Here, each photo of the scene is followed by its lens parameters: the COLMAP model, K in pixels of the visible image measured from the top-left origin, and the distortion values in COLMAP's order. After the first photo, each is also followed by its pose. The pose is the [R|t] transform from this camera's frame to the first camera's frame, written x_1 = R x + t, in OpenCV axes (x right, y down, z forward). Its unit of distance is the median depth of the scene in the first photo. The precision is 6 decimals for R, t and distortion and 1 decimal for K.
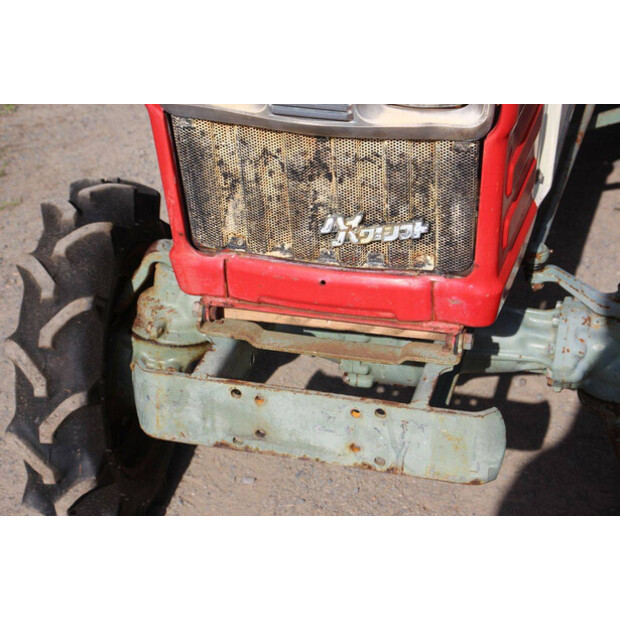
lens RADIAL K [[1444.6, 0, 310.0], [0, 1444.6, 310.0], [0, 0, 1]] dist [0.342345, 0.854276]
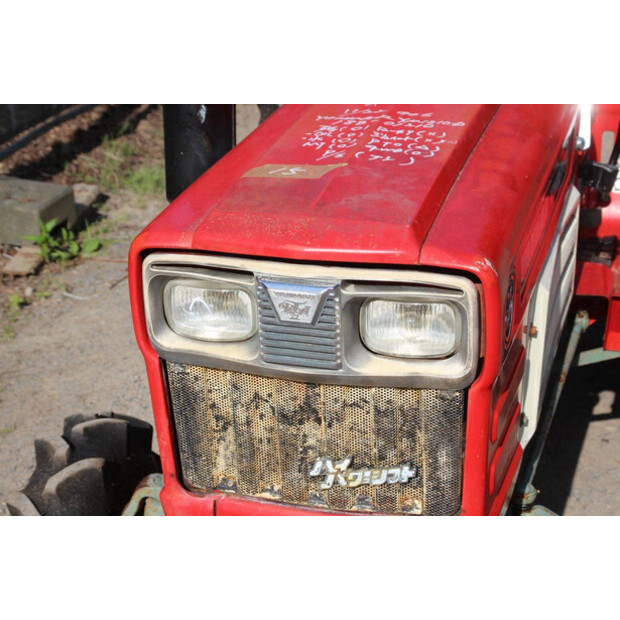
lens RADIAL K [[1444.6, 0, 310.0], [0, 1444.6, 310.0], [0, 0, 1]] dist [0.342345, 0.854276]
pose [[0.999957, 0.008046, 0.004623, 0.001761], [-0.007300, 0.989646, -0.143344, -0.021836], [-0.005728, 0.143304, 0.989662, -0.023981]]
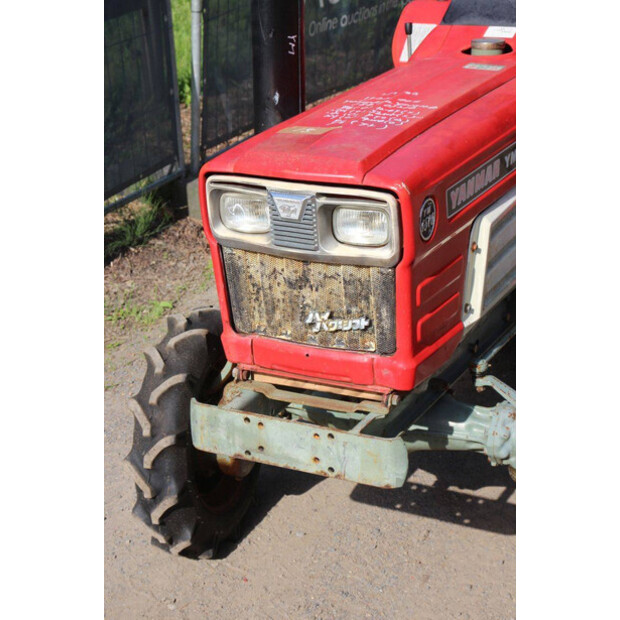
lens RADIAL K [[1444.6, 0, 310.0], [0, 1444.6, 310.0], [0, 0, 1]] dist [0.342345, 0.854276]
pose [[0.981614, 0.065331, -0.179350, 0.293166], [-0.094094, 0.983126, -0.156873, 0.180870], [0.166075, 0.170865, 0.971197, -0.551939]]
